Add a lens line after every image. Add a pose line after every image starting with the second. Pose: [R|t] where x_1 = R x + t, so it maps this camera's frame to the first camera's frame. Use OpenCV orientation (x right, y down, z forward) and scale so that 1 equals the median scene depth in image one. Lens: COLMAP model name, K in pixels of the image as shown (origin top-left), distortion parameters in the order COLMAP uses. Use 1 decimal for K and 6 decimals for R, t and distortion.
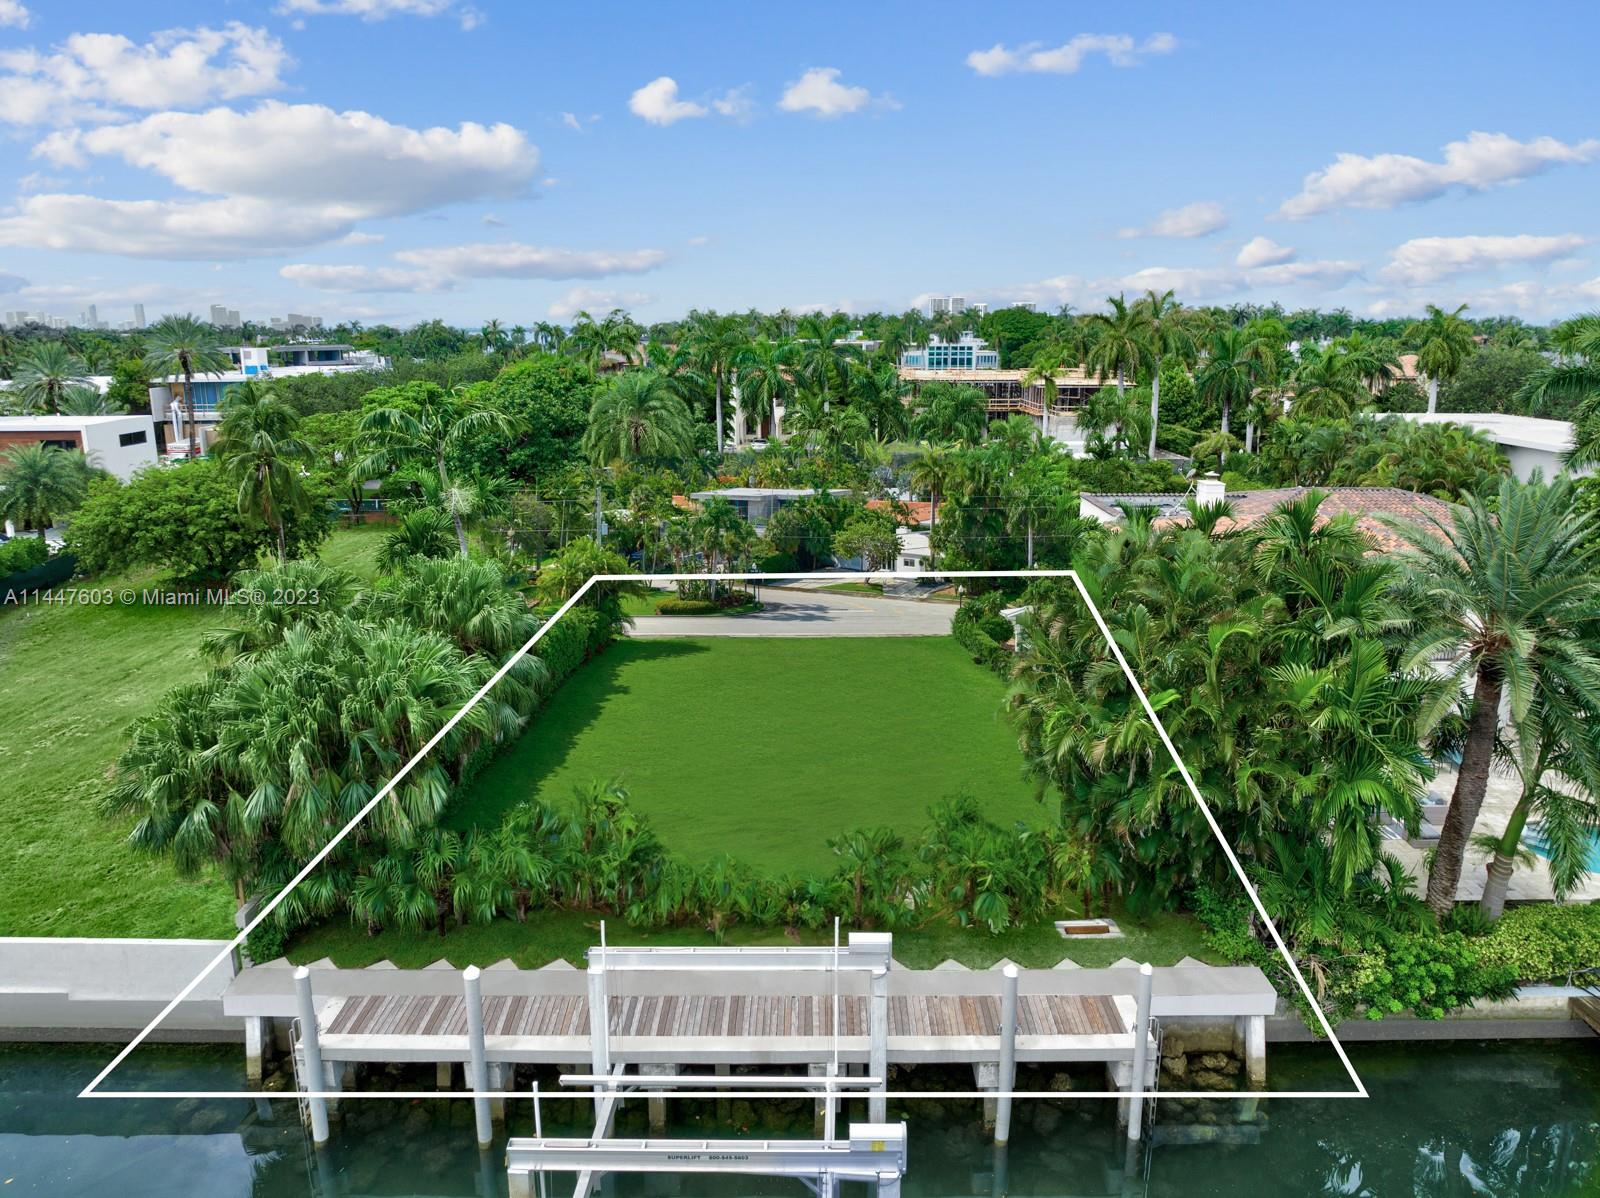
lens RADIAL K [[1135.3, 0, 800.5], [0, 1135.3, 597.7], [0, 0, 1]] dist [-0.030634, 0.000980]
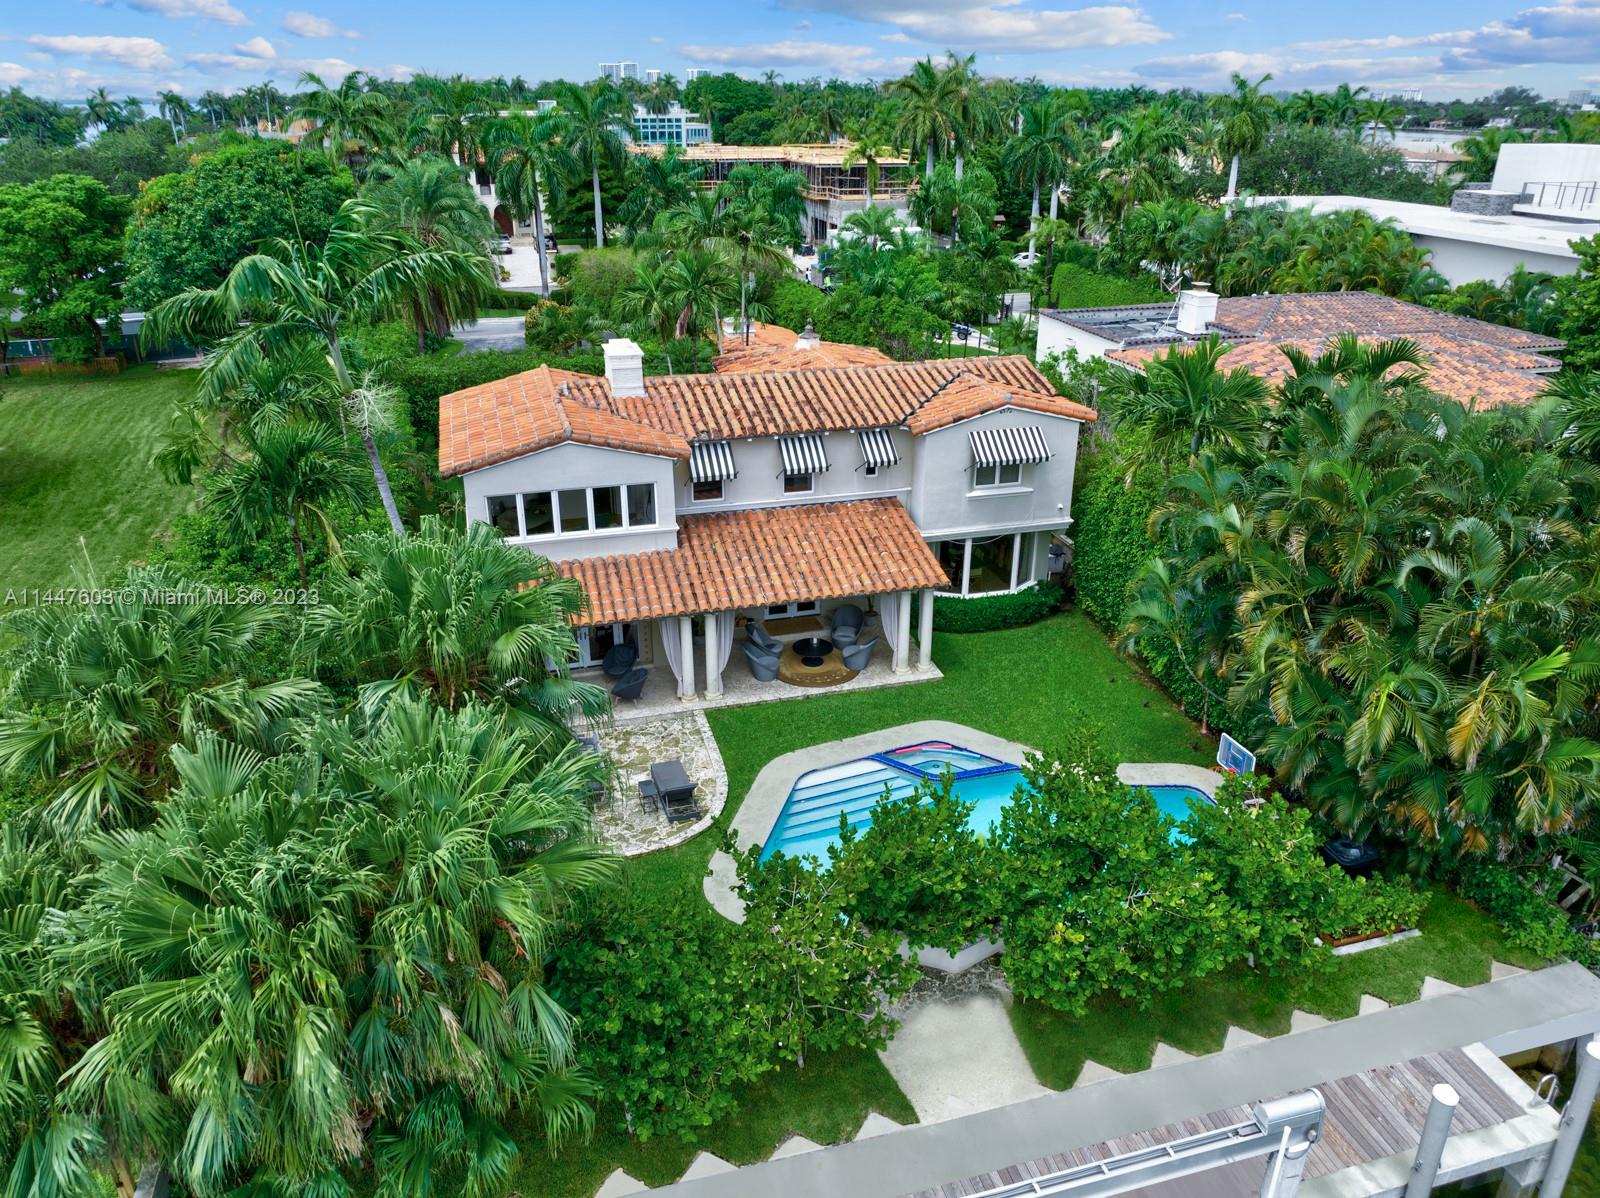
lens RADIAL K [[1135.3, 0, 801.1], [0, 1135.3, 589.7], [0, 0, 1]] dist [-0.030634, 0.000980]
pose [[0.961722, -0.104352, 0.253381, -0.079724], [0.057888, 0.981153, 0.184359, -0.028805], [-0.267844, -0.162635, 0.949637, 0.121990]]
